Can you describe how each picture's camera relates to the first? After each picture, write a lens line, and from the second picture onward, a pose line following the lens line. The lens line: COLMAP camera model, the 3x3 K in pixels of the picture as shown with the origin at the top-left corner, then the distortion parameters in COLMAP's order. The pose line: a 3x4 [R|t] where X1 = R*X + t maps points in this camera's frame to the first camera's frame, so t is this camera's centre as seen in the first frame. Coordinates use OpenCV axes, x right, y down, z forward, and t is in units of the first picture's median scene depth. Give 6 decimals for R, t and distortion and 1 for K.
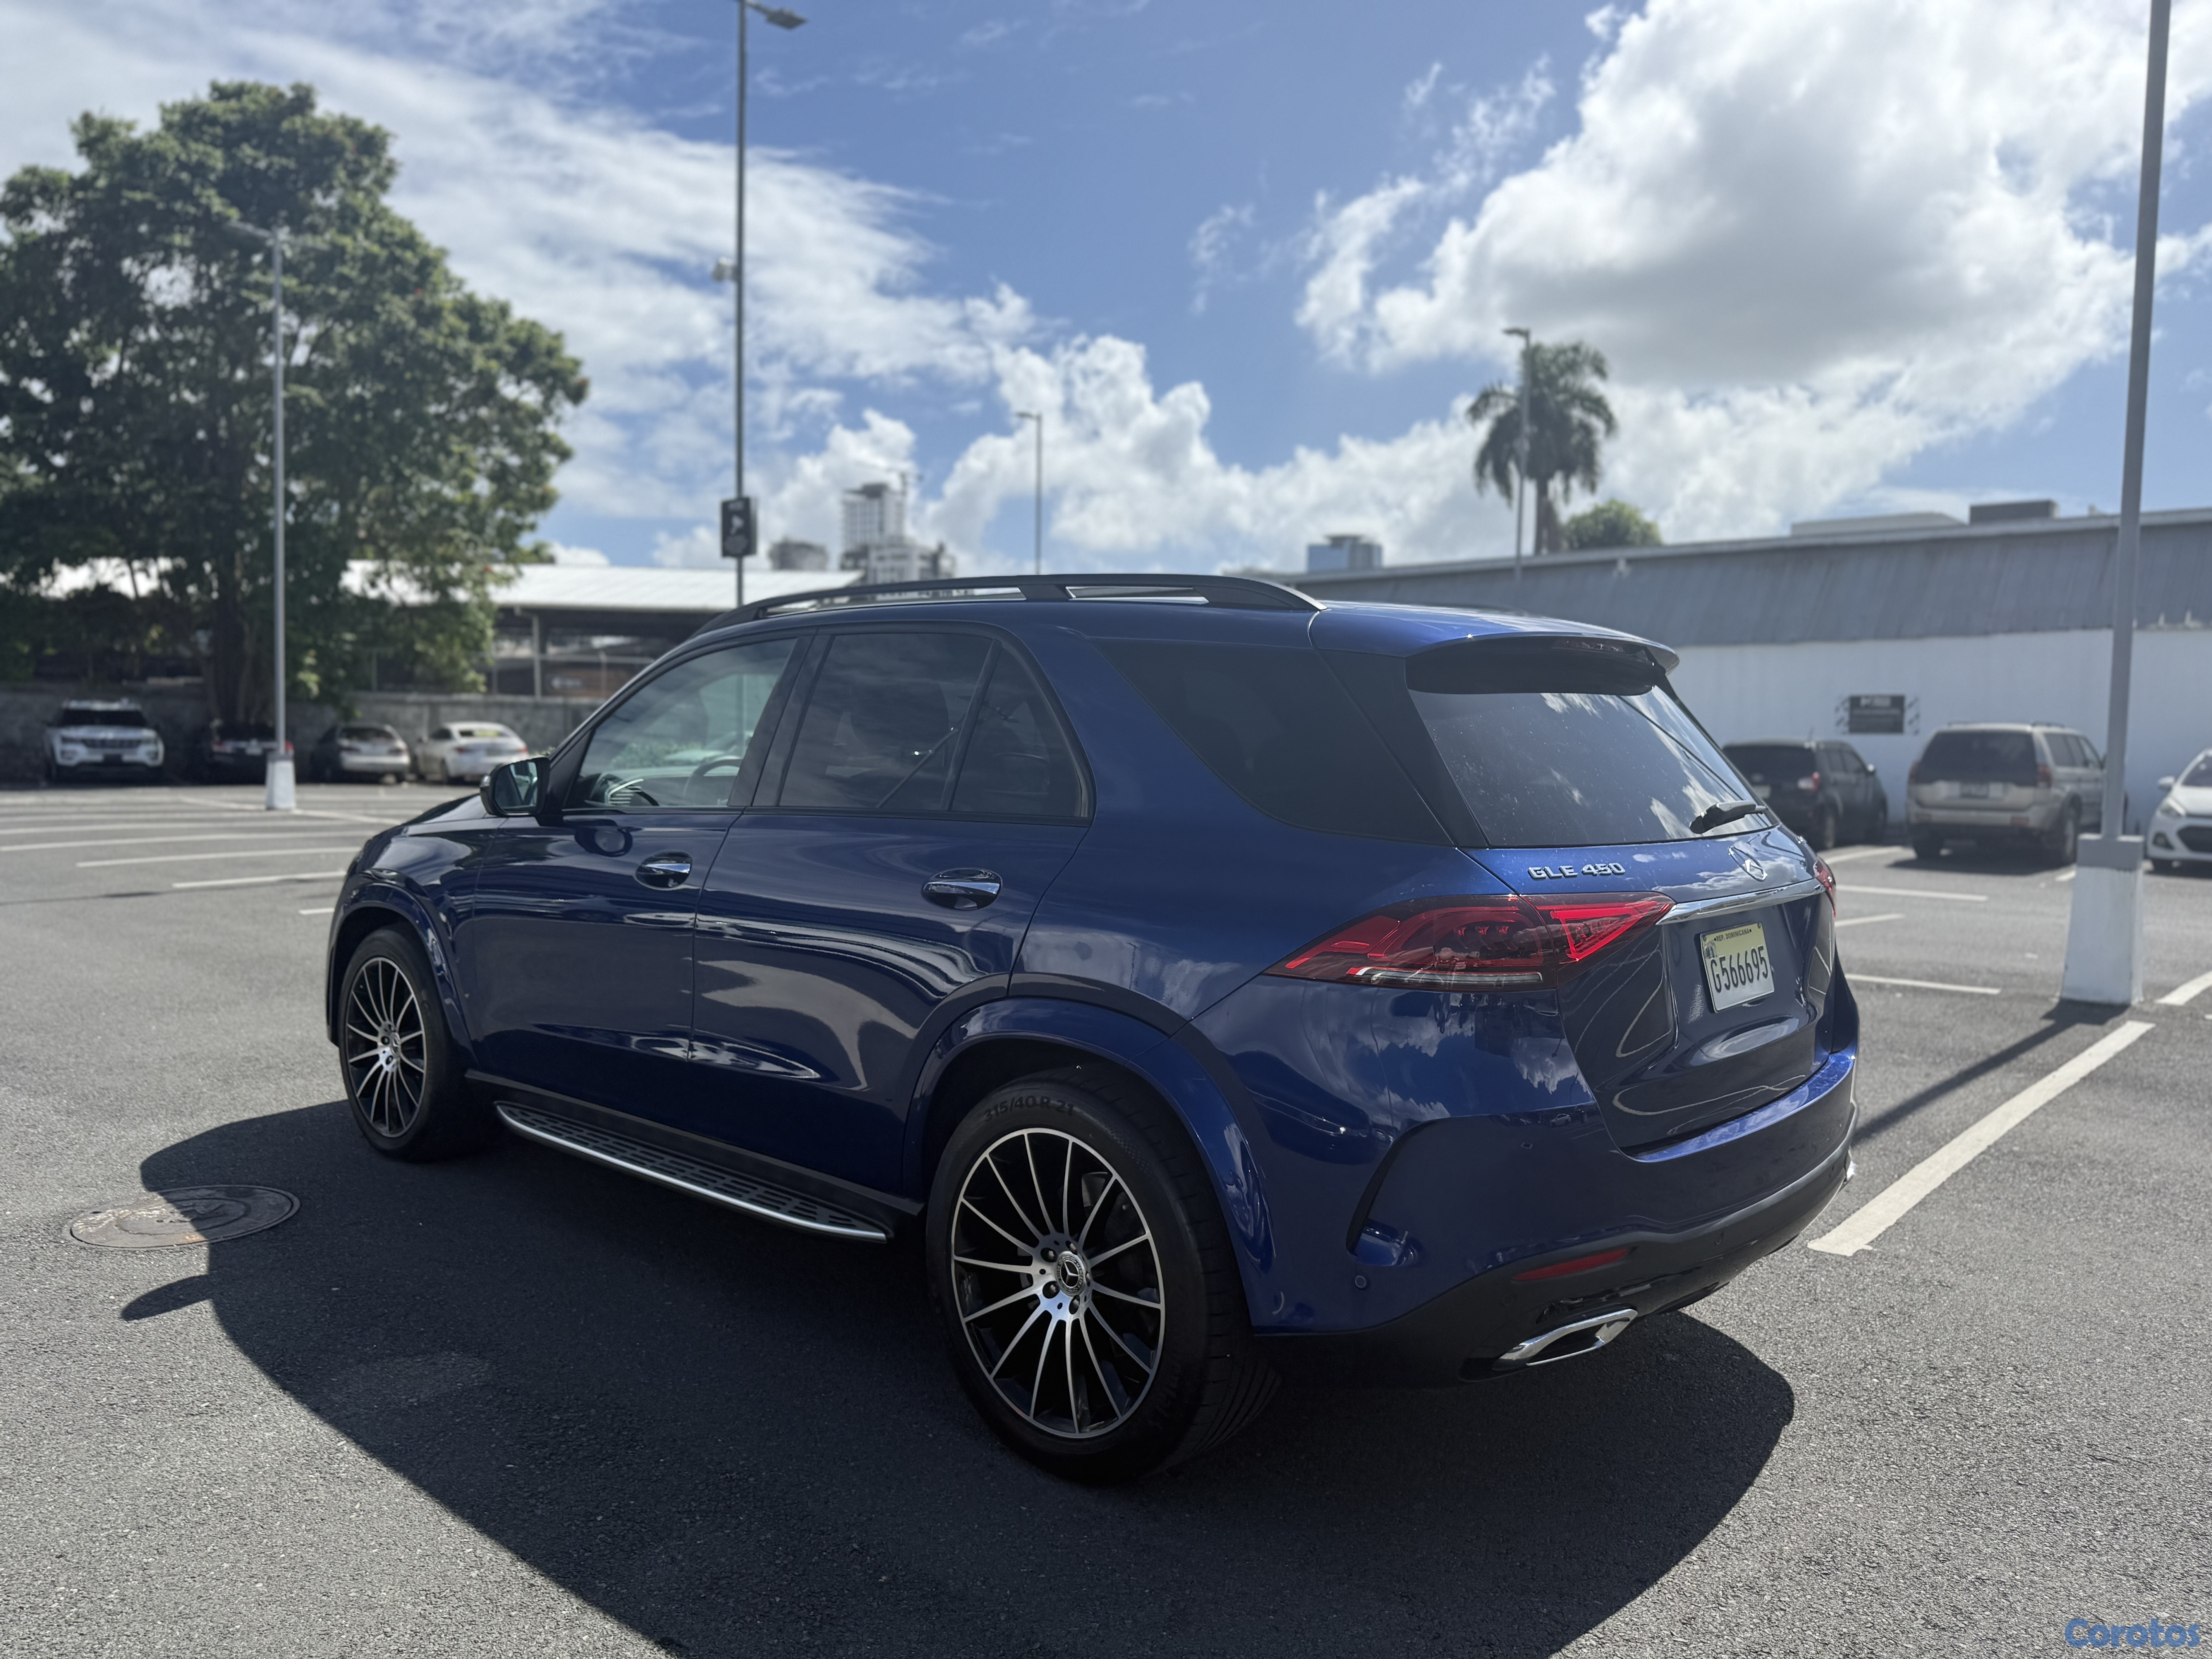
lens RADIAL K [[1566.7, 0, 1108.6], [0, 1566.7, 827.2], [0, 0, 1]] dist [0.024048, -0.023829]
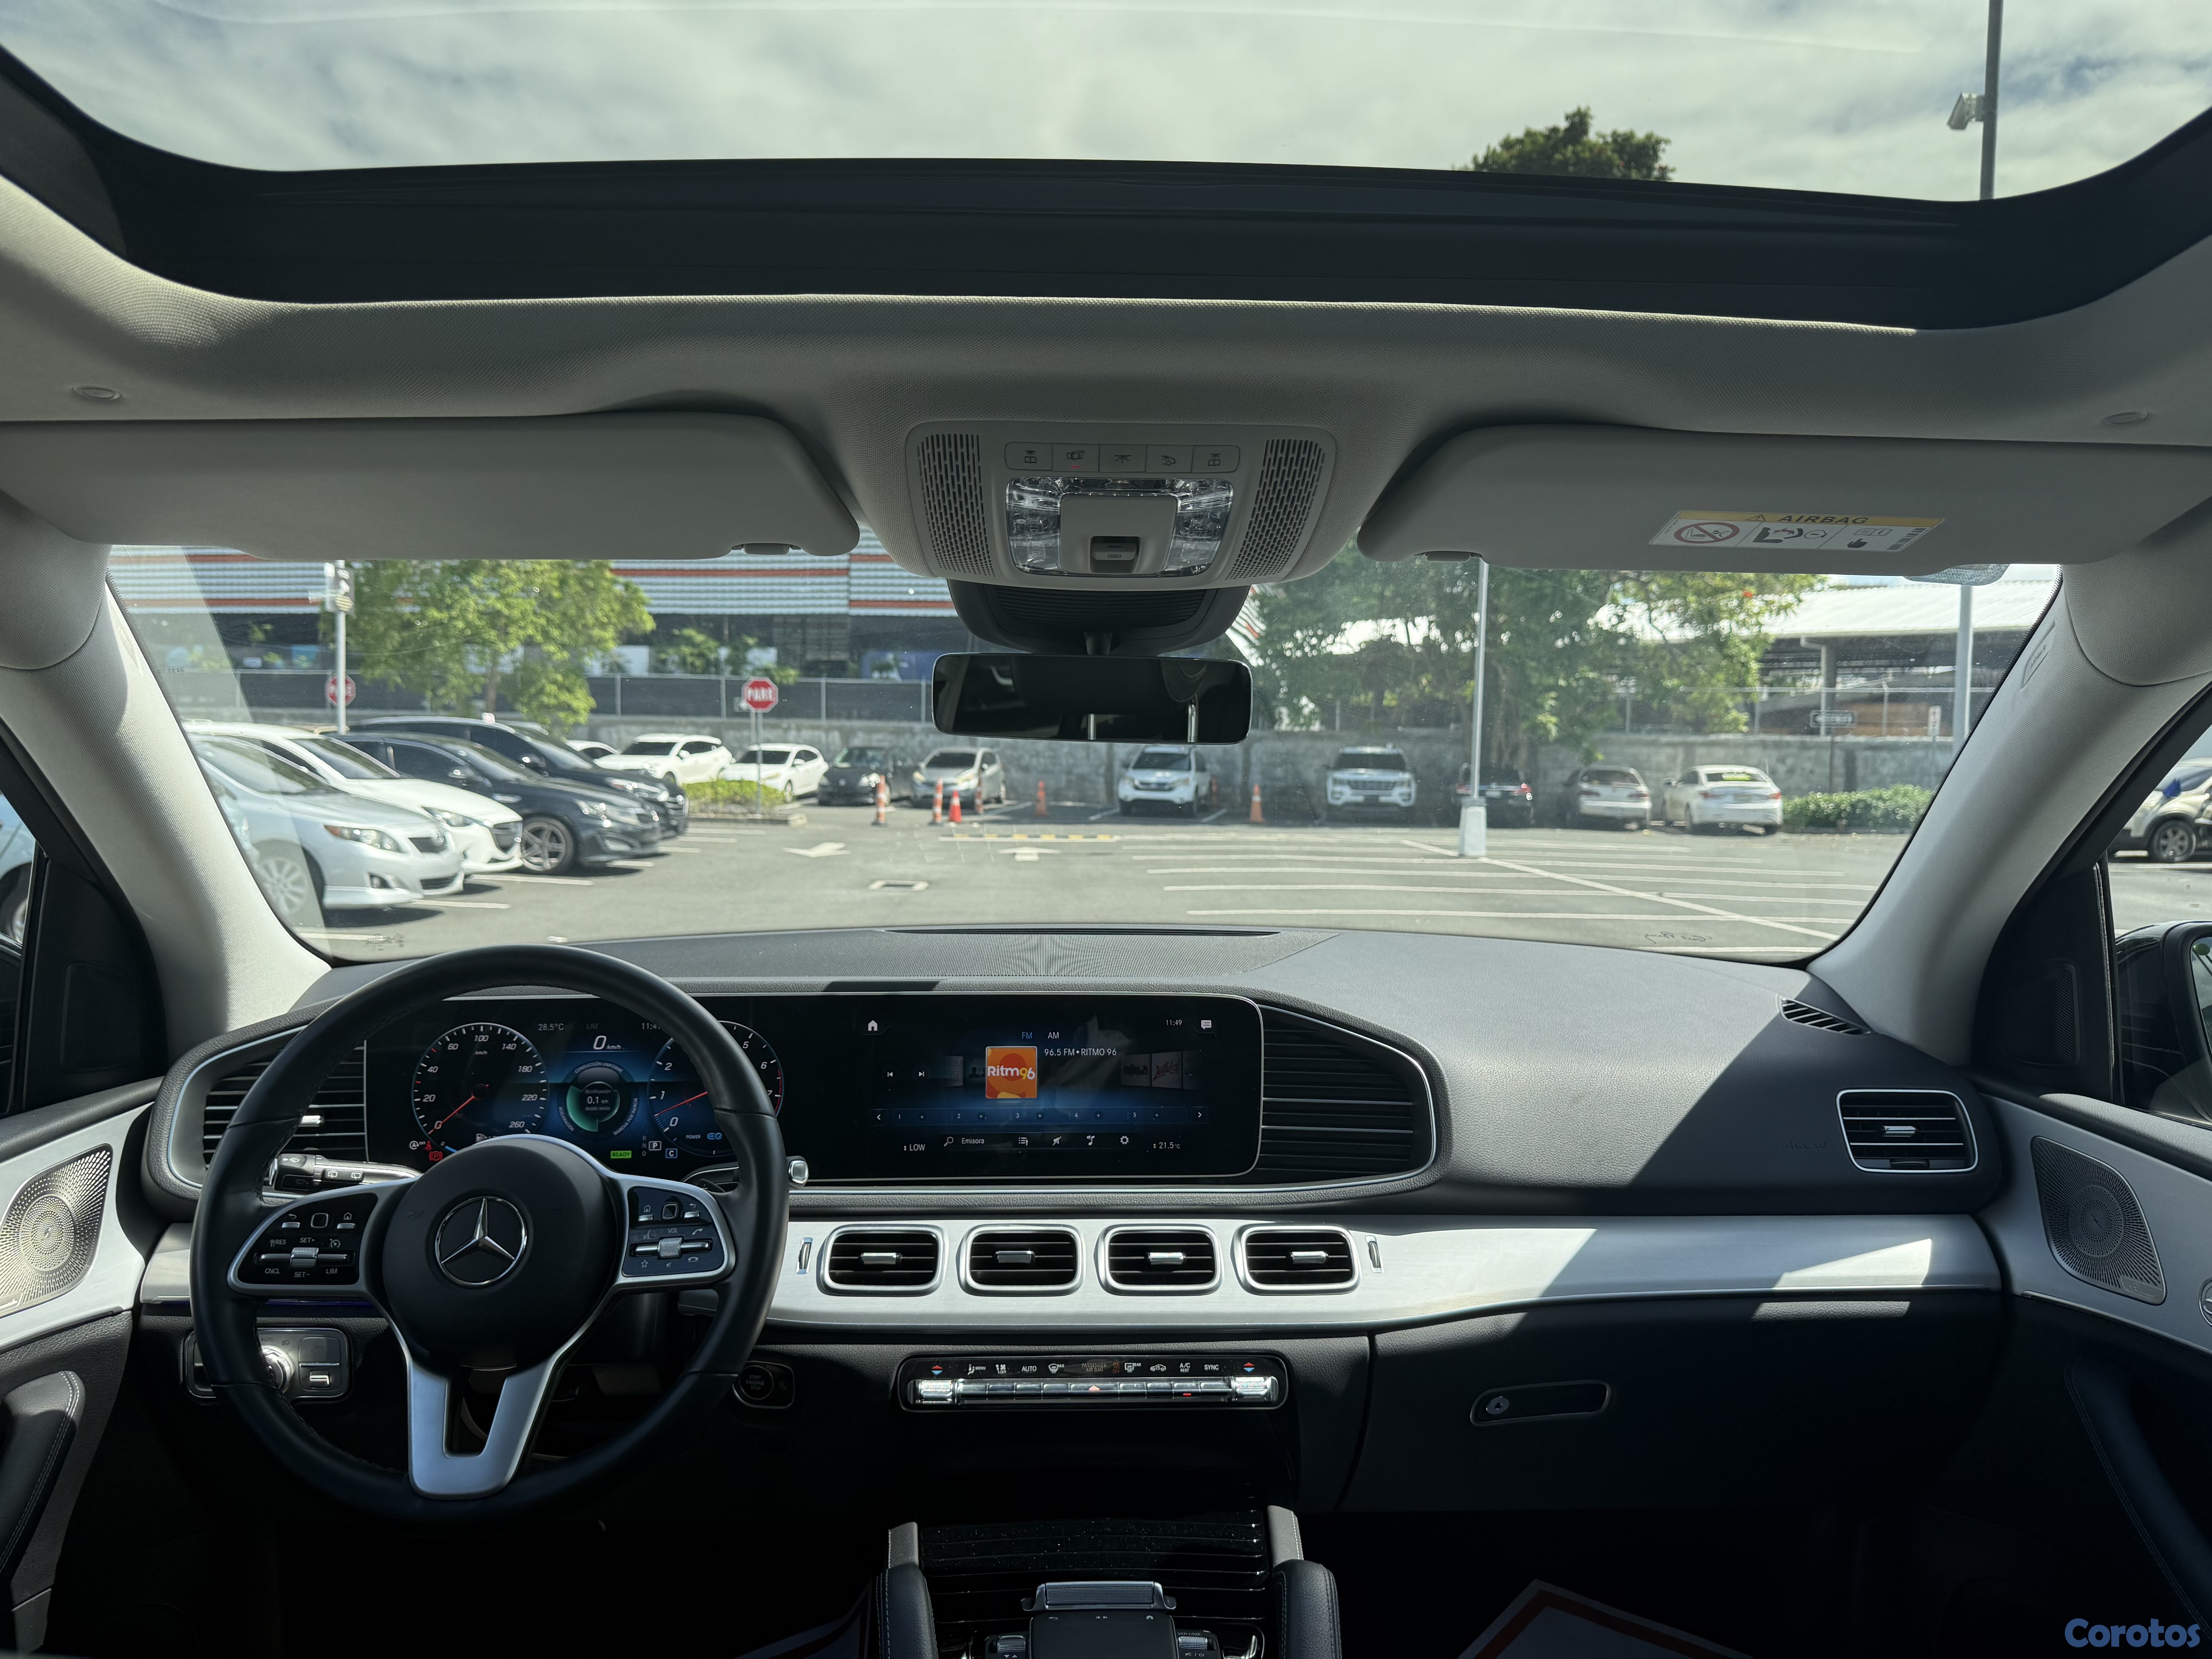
lens RADIAL K [[1566.7, 0, 1116.3], [0, 1566.7, 845.9], [0, 0, 1]] dist [0.024048, -0.023829]
pose [[0.702608, 0.036460, -0.710643, -0.002282], [-0.046678, 0.998897, 0.005099, -0.008549], [0.710045, 0.029589, 0.703535, 0.119995]]
